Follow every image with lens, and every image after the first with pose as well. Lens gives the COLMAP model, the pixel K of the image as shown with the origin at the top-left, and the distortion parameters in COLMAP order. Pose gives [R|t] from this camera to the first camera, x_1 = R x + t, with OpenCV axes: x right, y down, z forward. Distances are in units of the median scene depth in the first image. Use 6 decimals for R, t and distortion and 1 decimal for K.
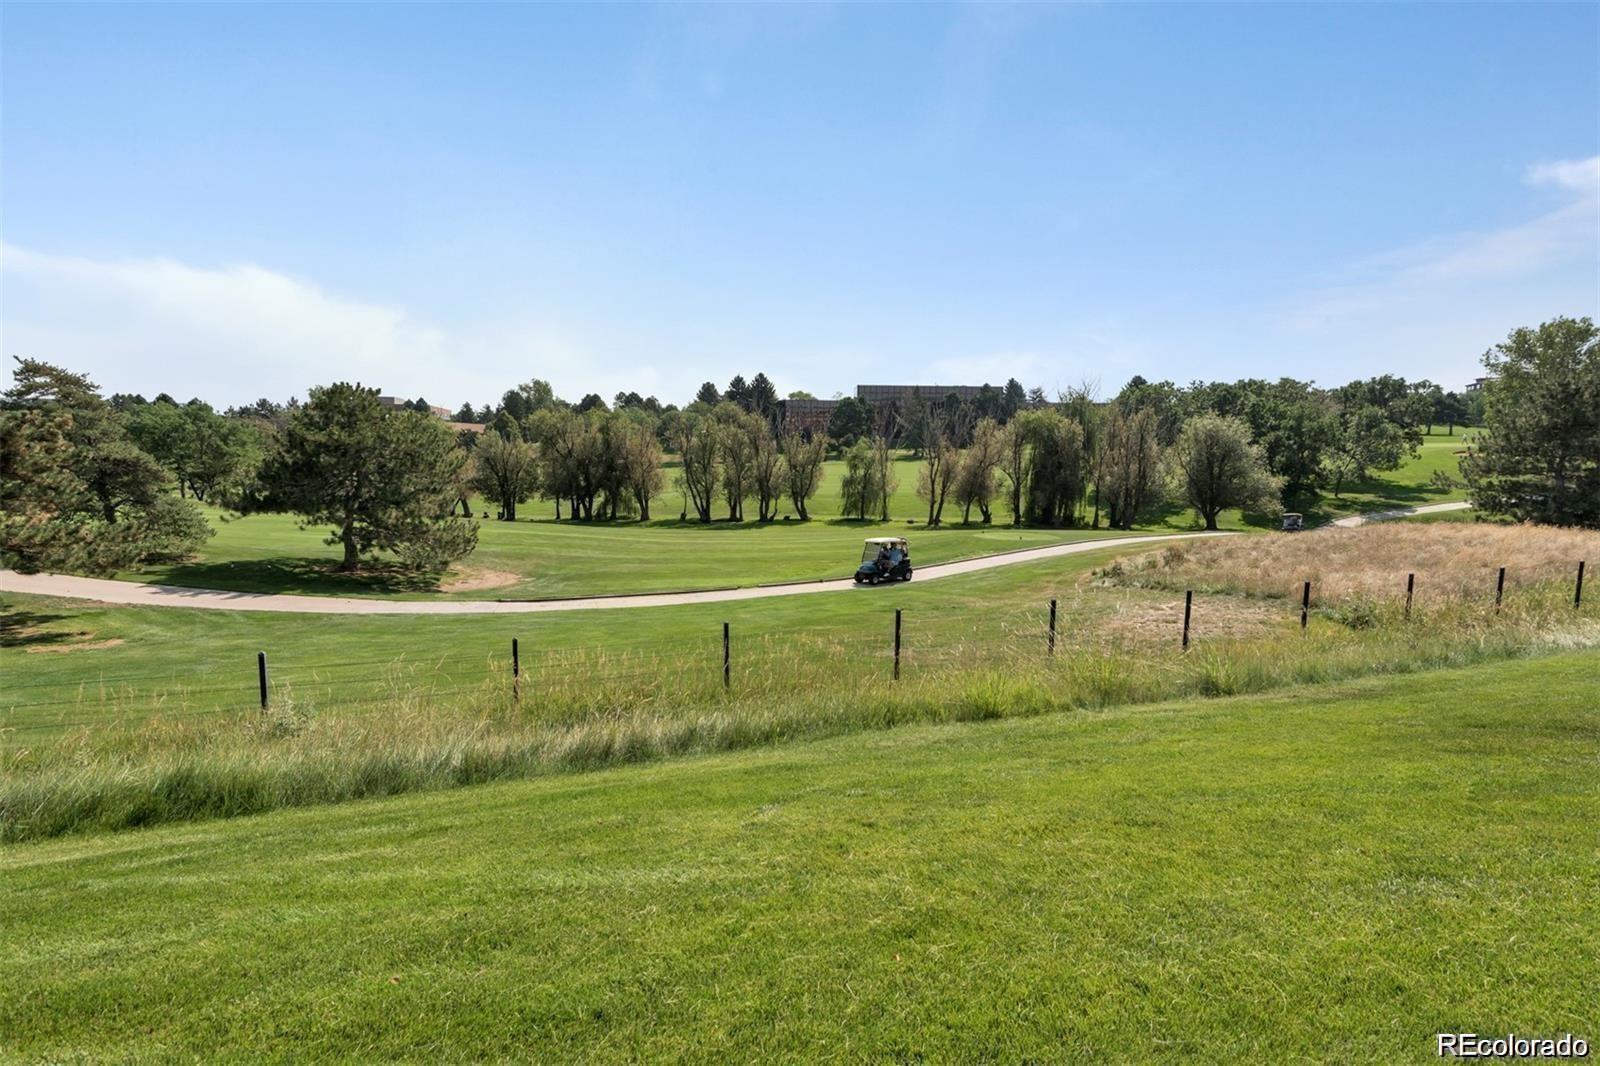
lens RADIAL K [[722.9, 0, 800.0], [0, 722.9, 533.0], [0, 0, 1]] dist [0.003030, 0.000474]
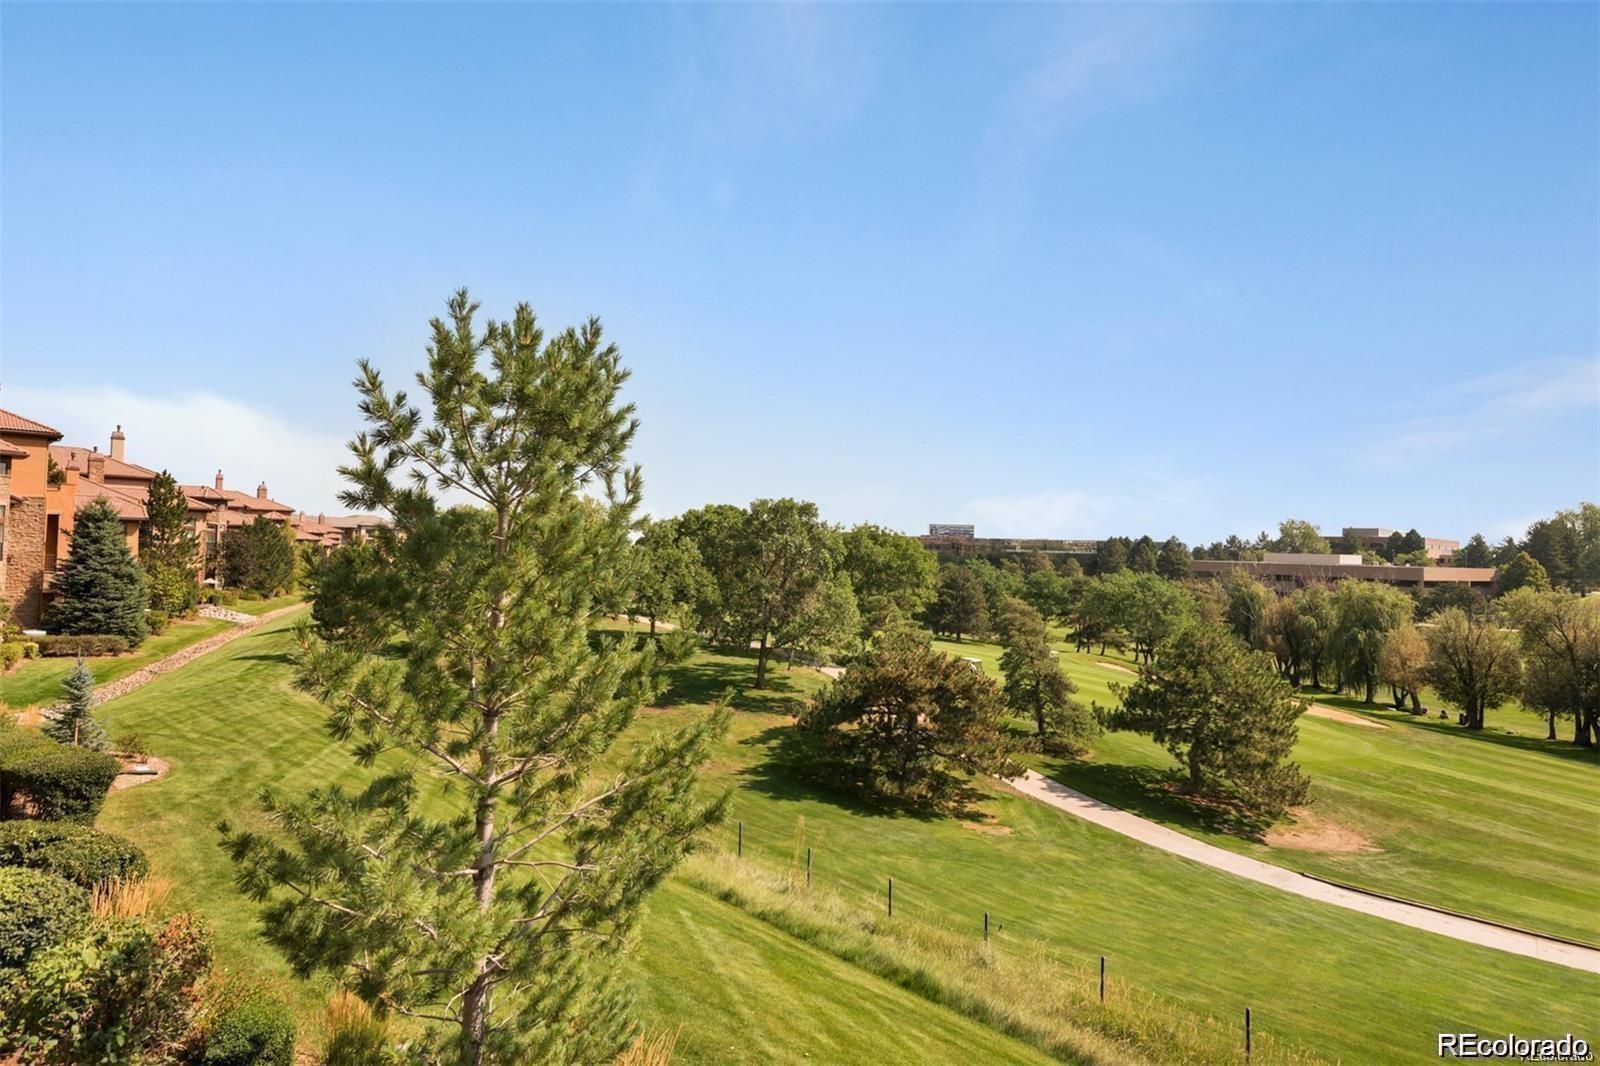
lens RADIAL K [[924.9, 0, 800.0], [0, 924.9, 533.0], [0, 0, 1]] dist [-0.001211, -0.001331]
pose [[0.458214, -0.007924, -0.888807, 0.132624], [-0.123026, 0.989770, -0.072249, -0.065459], [0.880287, 0.142451, 0.452552, -0.072594]]
